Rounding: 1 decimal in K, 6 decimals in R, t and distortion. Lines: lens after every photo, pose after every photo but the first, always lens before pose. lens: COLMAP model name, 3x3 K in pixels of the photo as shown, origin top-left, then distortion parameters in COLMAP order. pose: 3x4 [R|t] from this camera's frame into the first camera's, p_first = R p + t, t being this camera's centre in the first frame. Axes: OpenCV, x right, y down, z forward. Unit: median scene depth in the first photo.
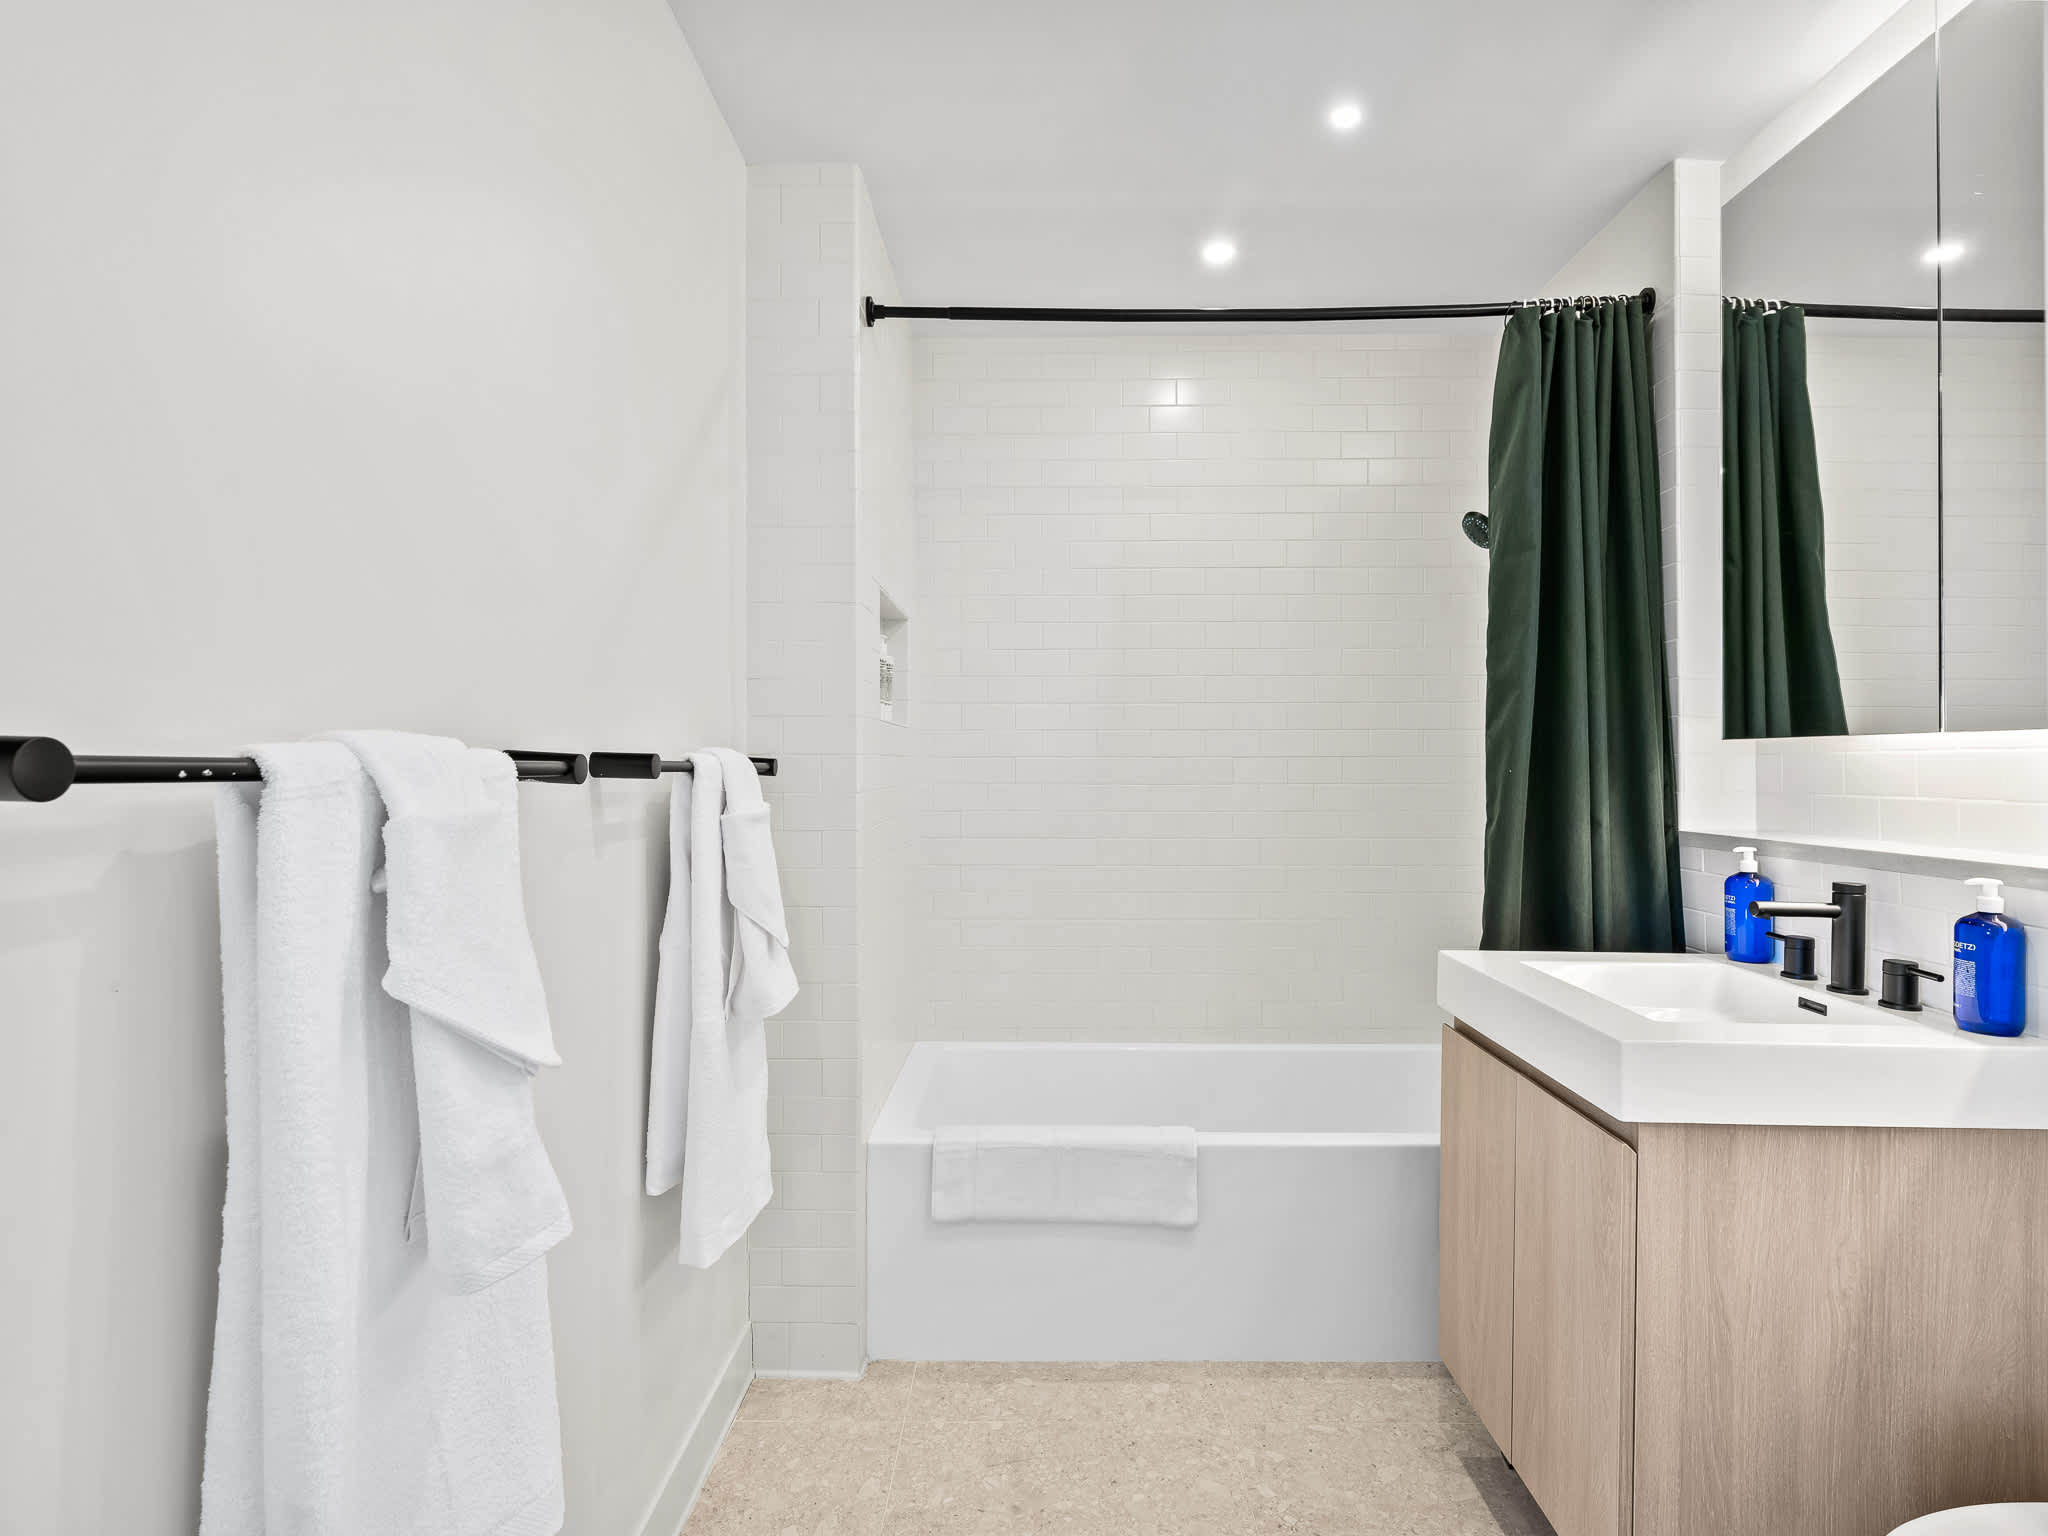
lens RADIAL K [[1045.0, 0, 1041.5], [0, 1045.0, 757.6], [0, 0, 1]] dist [0.002482, -0.000513]
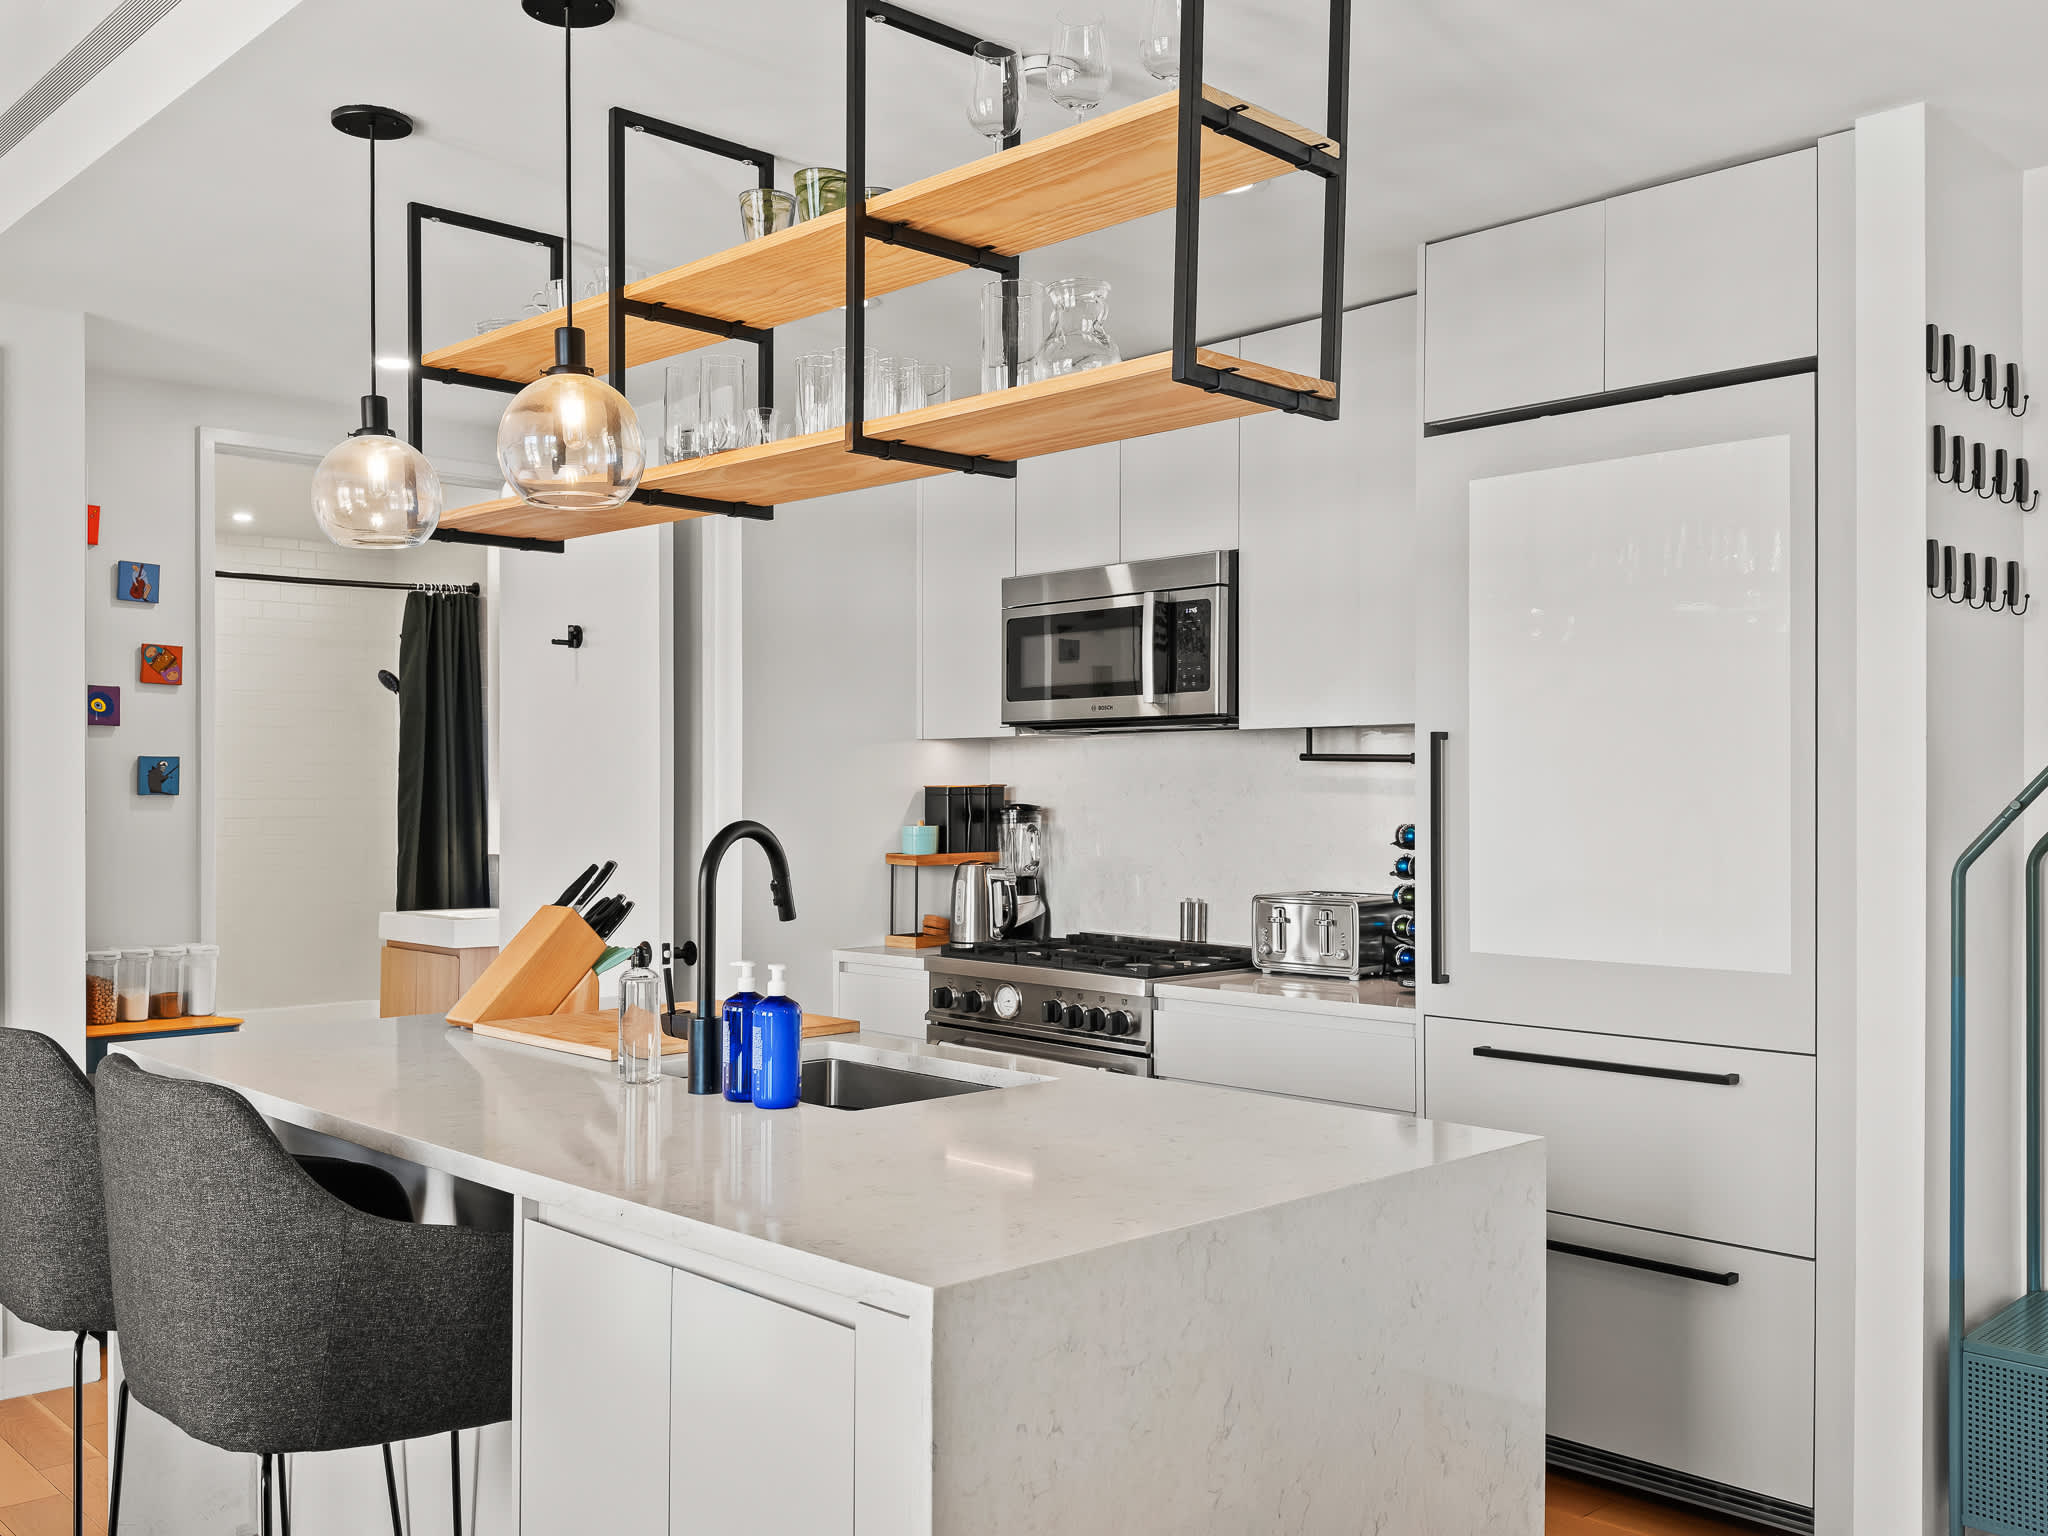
lens RADIAL K [[2019.2, 0, 1081.9], [0, 2019.2, 770.0], [0, 0, 1]] dist [0.065526, 0.000000]
pose [[0.738933, 0.003533, 0.673769, -1.336461], [0.000981, 0.999980, -0.006320, -0.073731], [-0.673778, 0.005330, 0.738915, -2.990066]]
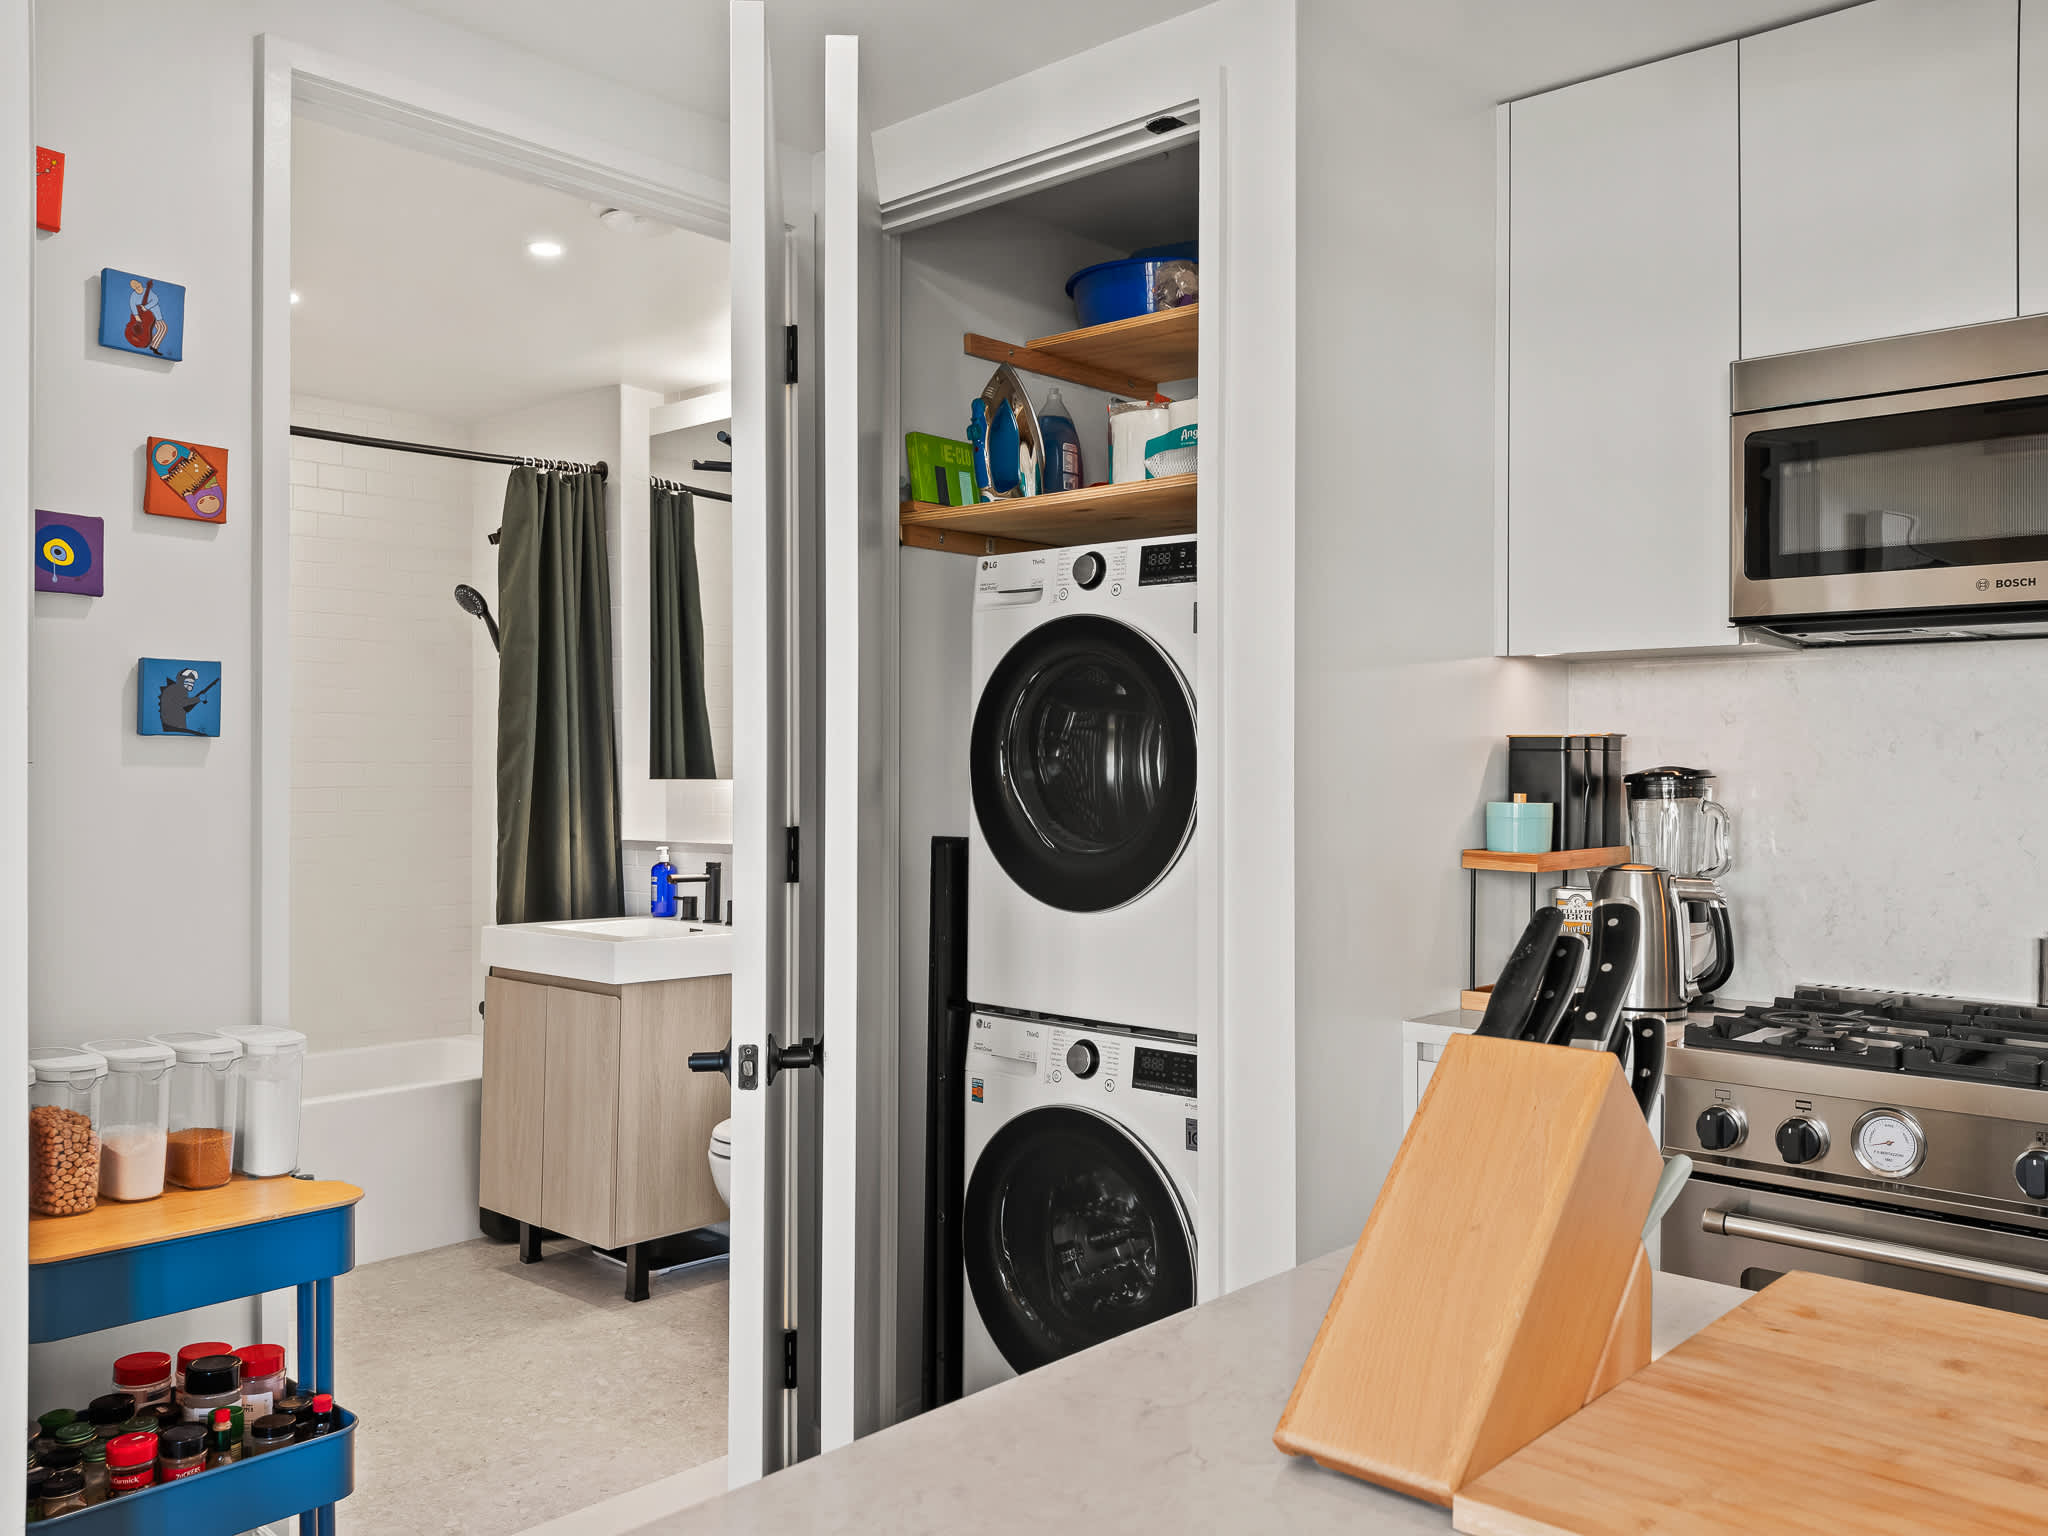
lens RADIAL K [[1605.1, 0, 1014.0], [0, 1605.1, 760.0], [0, 0, 1]] dist [0.067626, -0.039496]
pose [[0.673057, 0.009103, 0.739535, -0.762240], [-0.004288, 0.999955, -0.008406, -0.028189], [-0.739578, 0.002486, 0.673066, -1.022642]]
